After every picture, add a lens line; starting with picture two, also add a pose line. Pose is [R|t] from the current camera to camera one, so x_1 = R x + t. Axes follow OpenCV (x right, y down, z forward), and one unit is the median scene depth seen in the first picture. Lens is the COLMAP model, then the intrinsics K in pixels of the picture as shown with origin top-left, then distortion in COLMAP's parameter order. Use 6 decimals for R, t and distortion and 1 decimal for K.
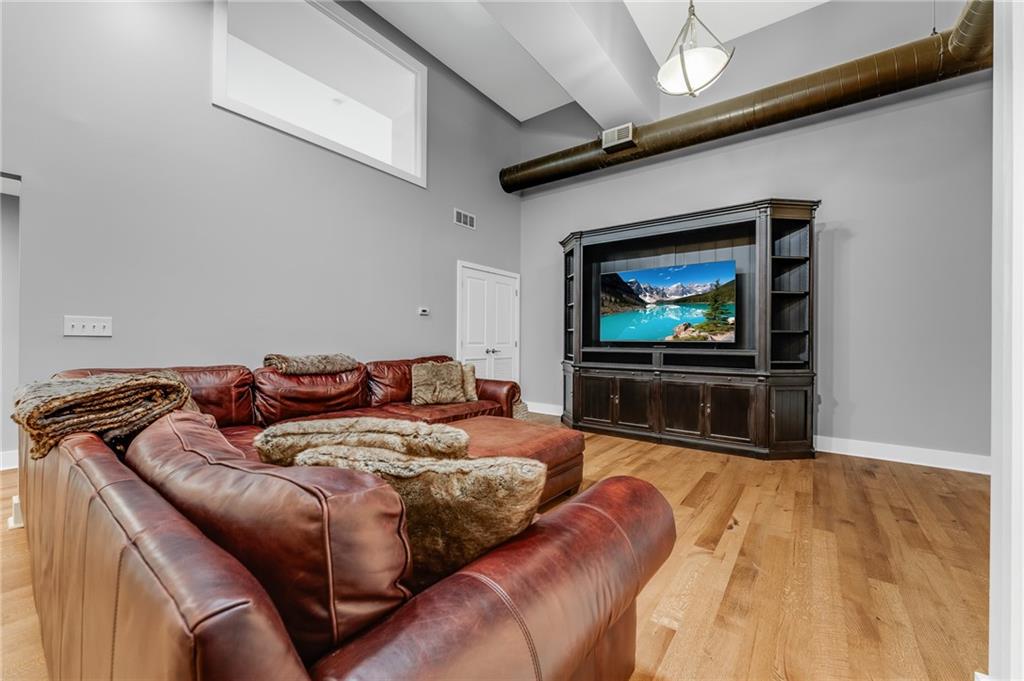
lens RADIAL K [[407.2, 0, 507.1], [0, 407.2, 338.4], [0, 0, 1]] dist [0.000653, -0.000351]
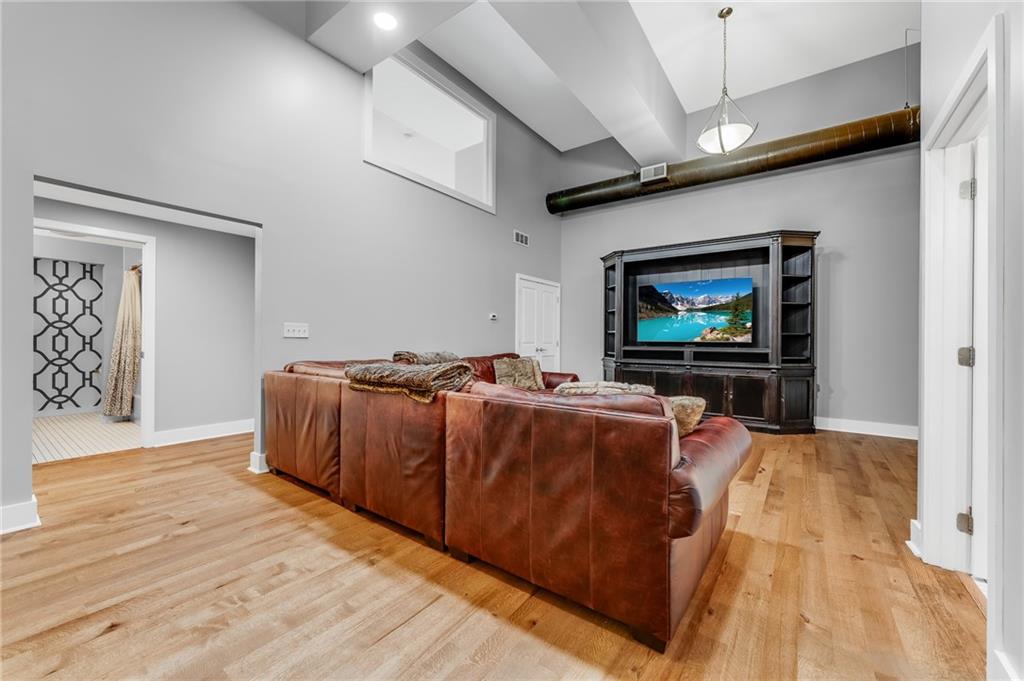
lens RADIAL K [[407.2, 0, 507.1], [0, 407.2, 338.4], [0, 0, 1]] dist [0.000653, -0.000351]
pose [[0.999919, 0.001137, 0.012641, -0.204784], [-0.001145, 0.999999, 0.000571, -0.002648], [-0.012640, -0.000586, 0.999920, -0.238344]]
